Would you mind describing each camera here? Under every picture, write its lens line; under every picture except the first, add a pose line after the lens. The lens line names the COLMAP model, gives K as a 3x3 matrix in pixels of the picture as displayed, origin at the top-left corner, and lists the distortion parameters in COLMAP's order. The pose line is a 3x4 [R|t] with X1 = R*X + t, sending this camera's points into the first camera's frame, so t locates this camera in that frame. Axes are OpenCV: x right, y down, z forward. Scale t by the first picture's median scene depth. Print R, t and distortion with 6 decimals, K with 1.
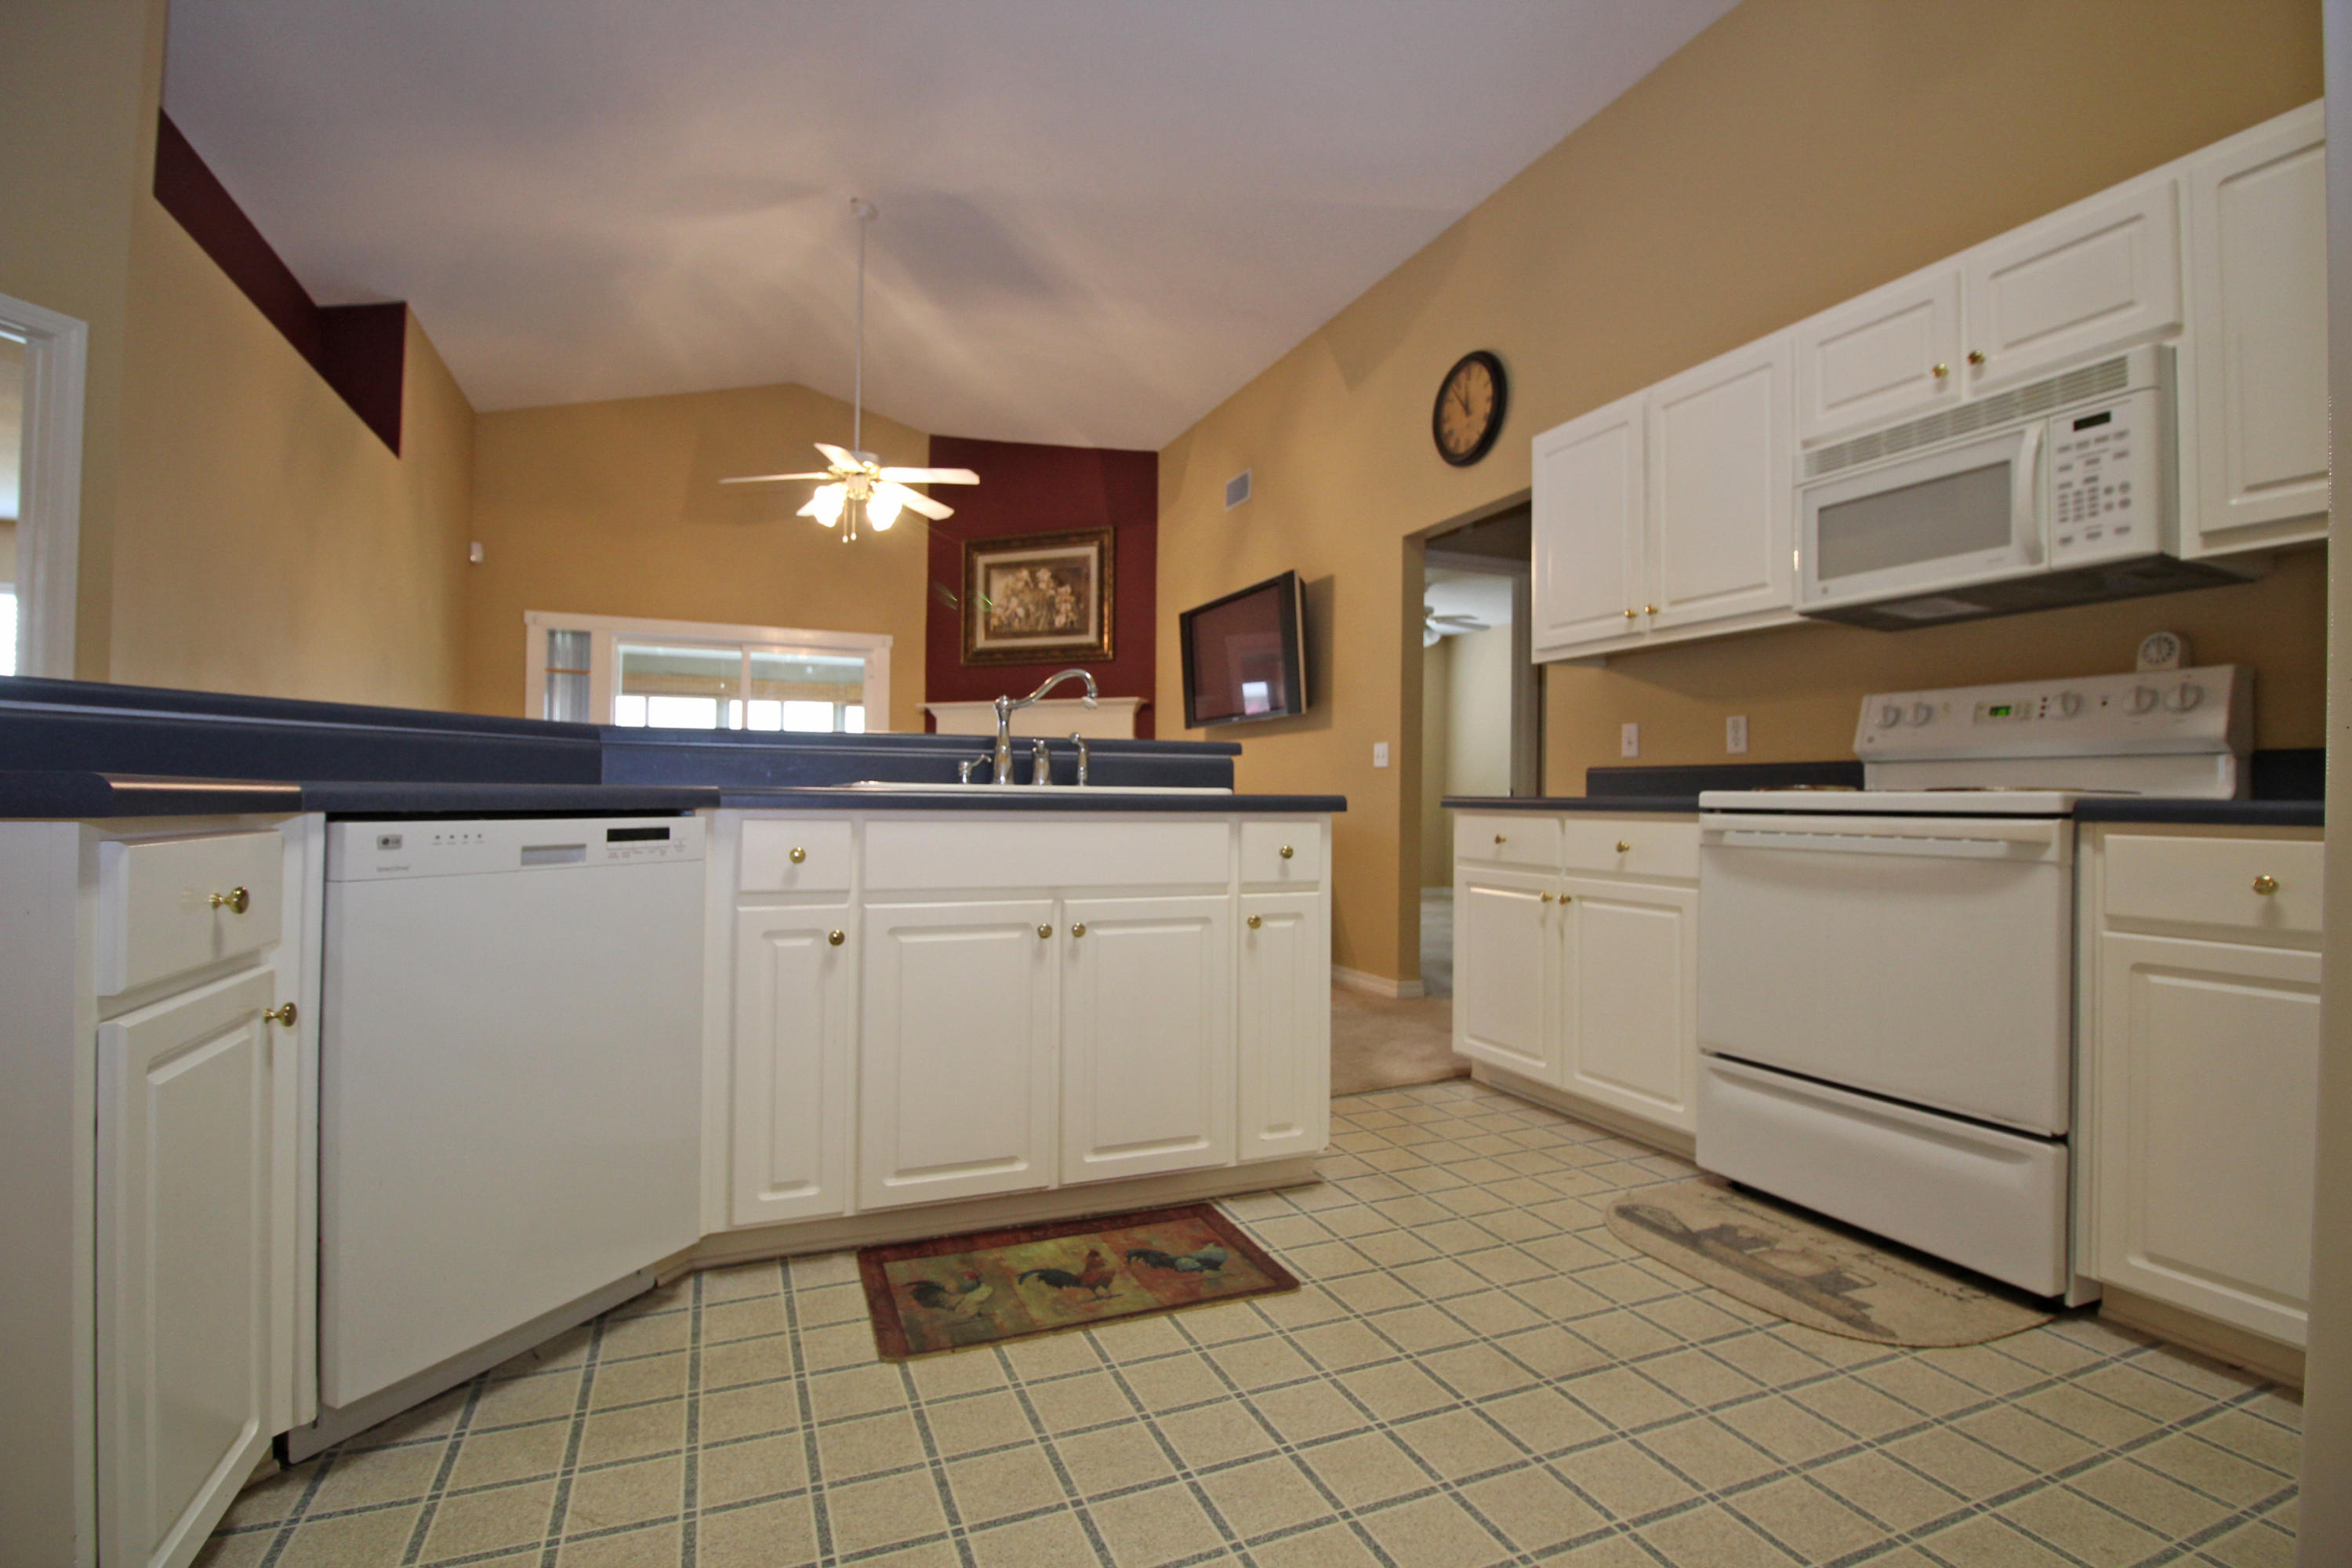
lens RADIAL K [[1092.8, 0, 1173.9], [0, 1092.8, 780.3], [0, 0, 1]] dist [-0.000591, -0.013825]
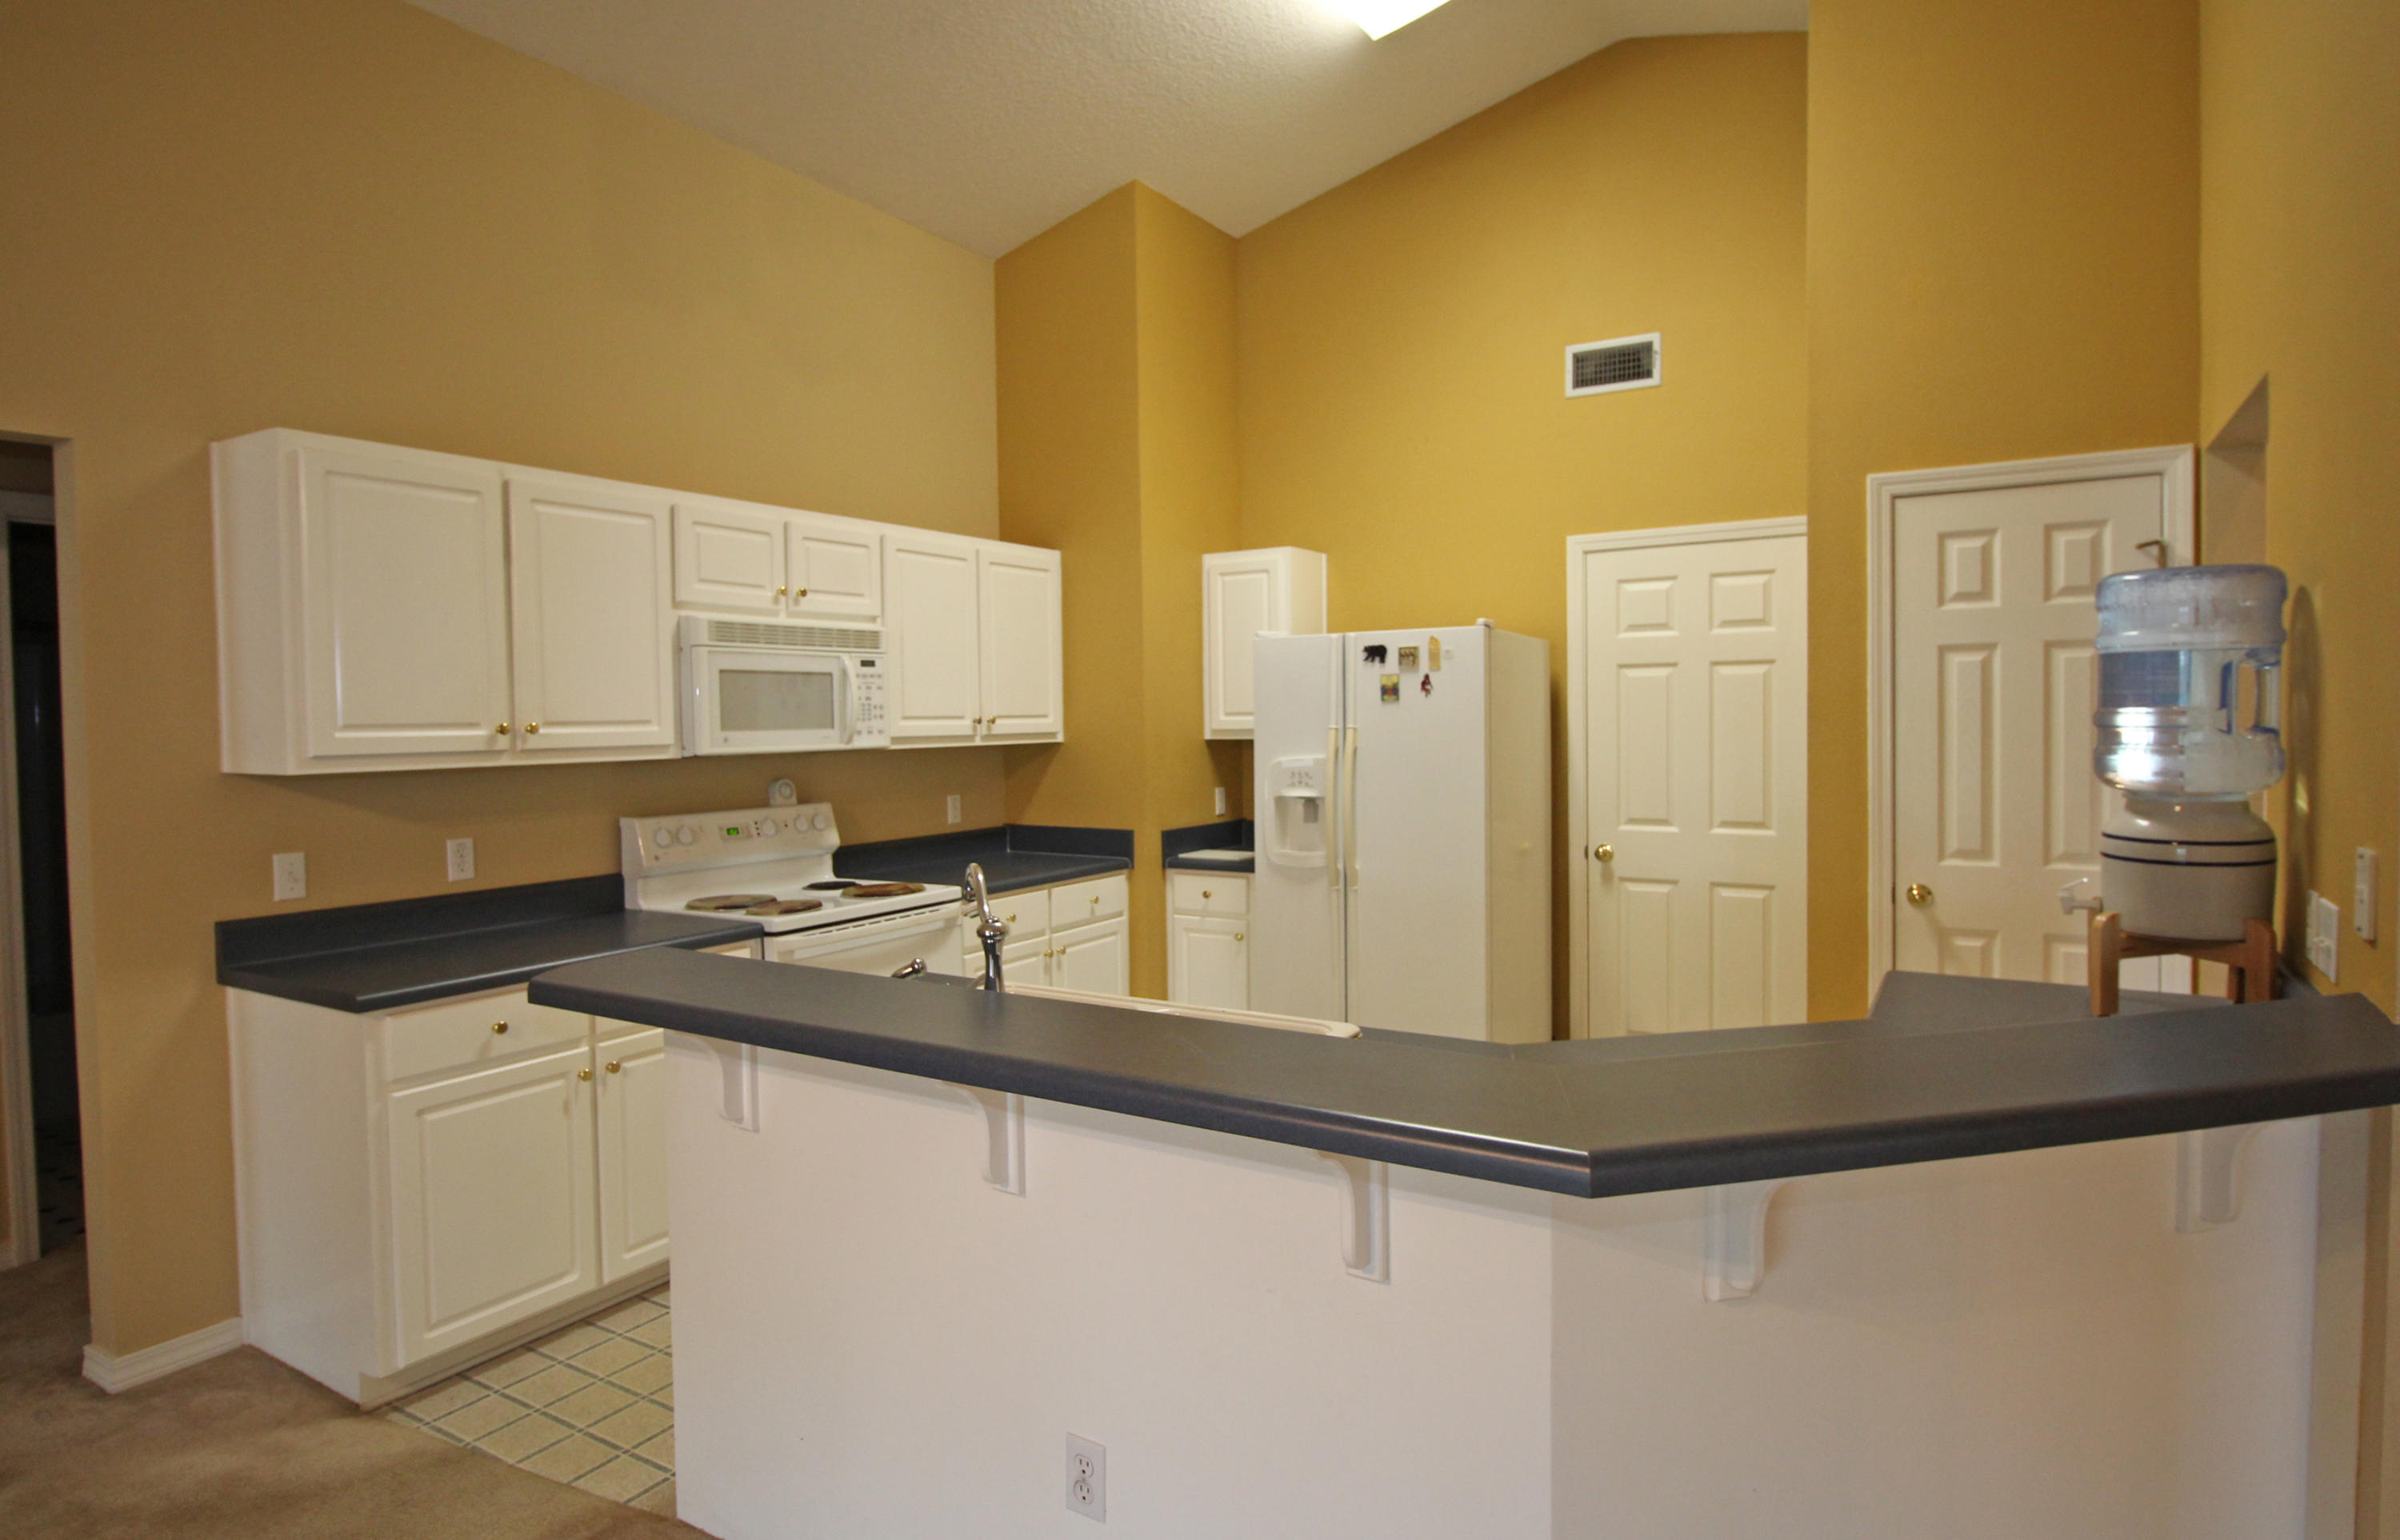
lens RADIAL K [[1304.5, 0, 1200.0], [0, 1304.5, 770.0], [0, 0, 1]] dist [-0.001312, -0.000439]
pose [[-0.585809, -0.036381, 0.809632, -0.771658], [-0.004177, 0.999114, 0.041873, -0.179000], [-0.810439, 0.021148, -0.585442, 1.248224]]
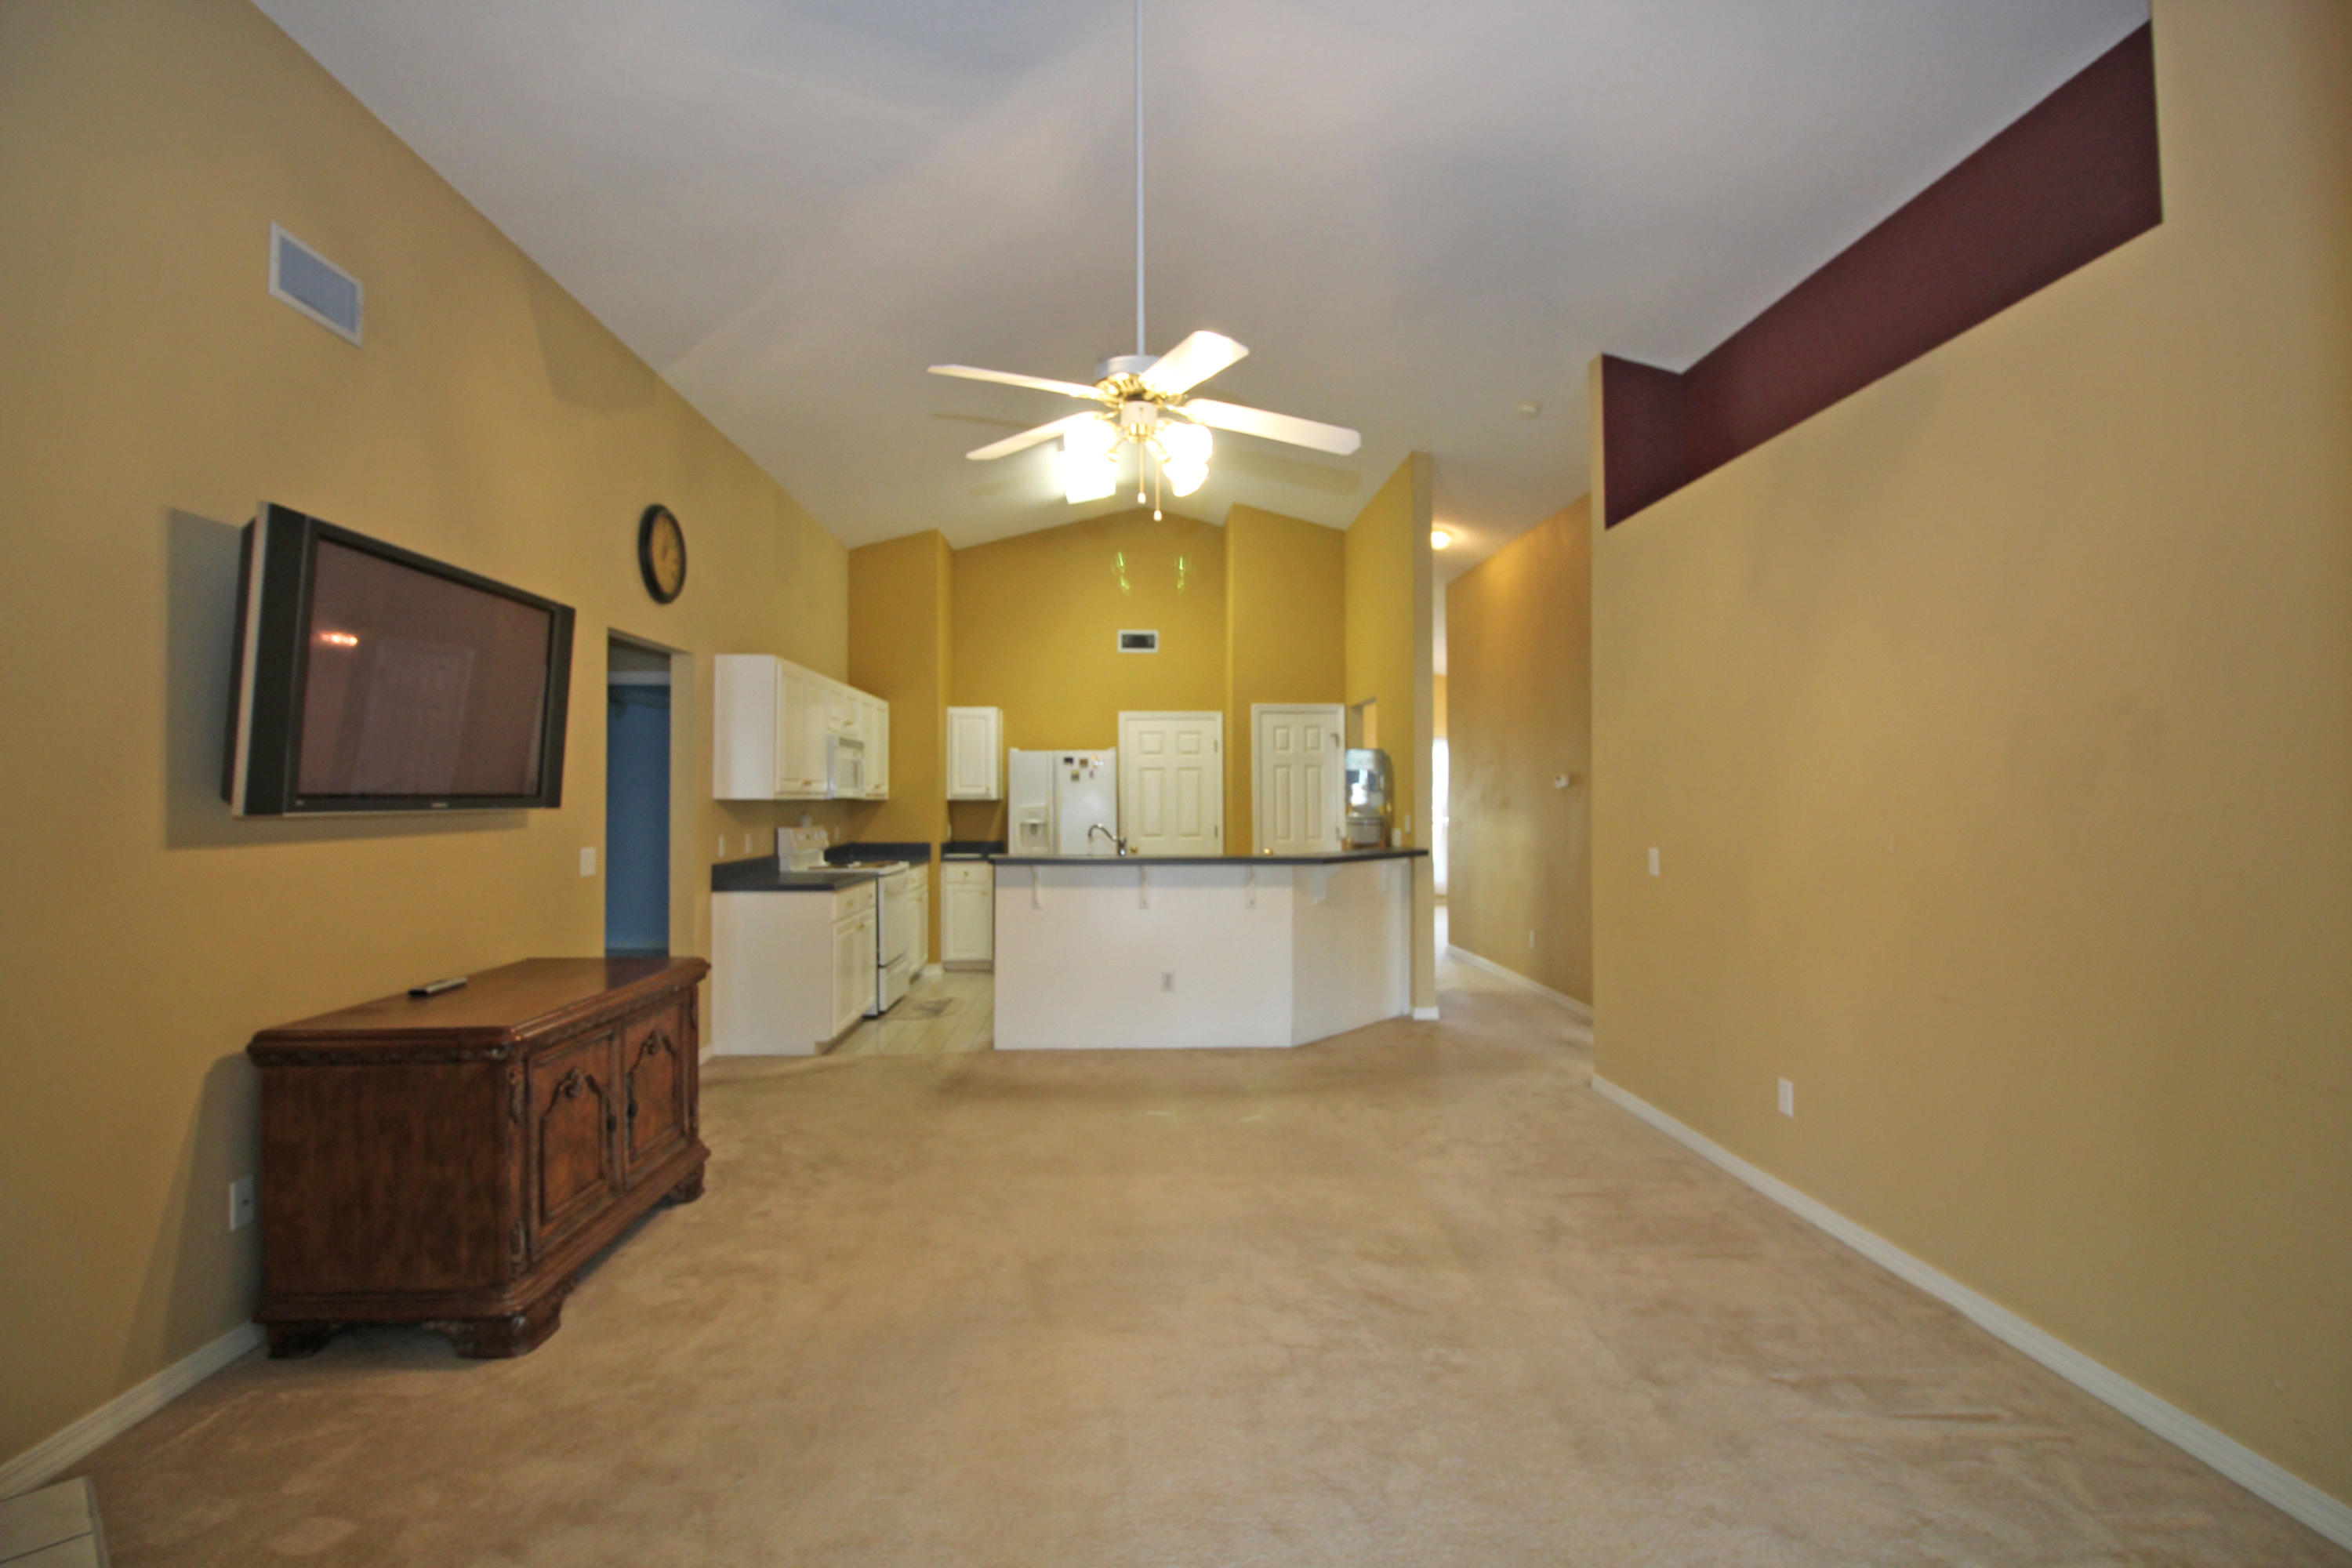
lens RADIAL K [[1092.8, 0, 1173.9], [0, 1092.8, 780.3], [0, 0, 1]] dist [-0.000591, -0.013825]
pose [[-0.940435, -0.002815, 0.339961, -0.926197], [-0.013782, 0.999459, -0.029850, -0.116426], [-0.339694, -0.032758, -0.939966, 2.809269]]
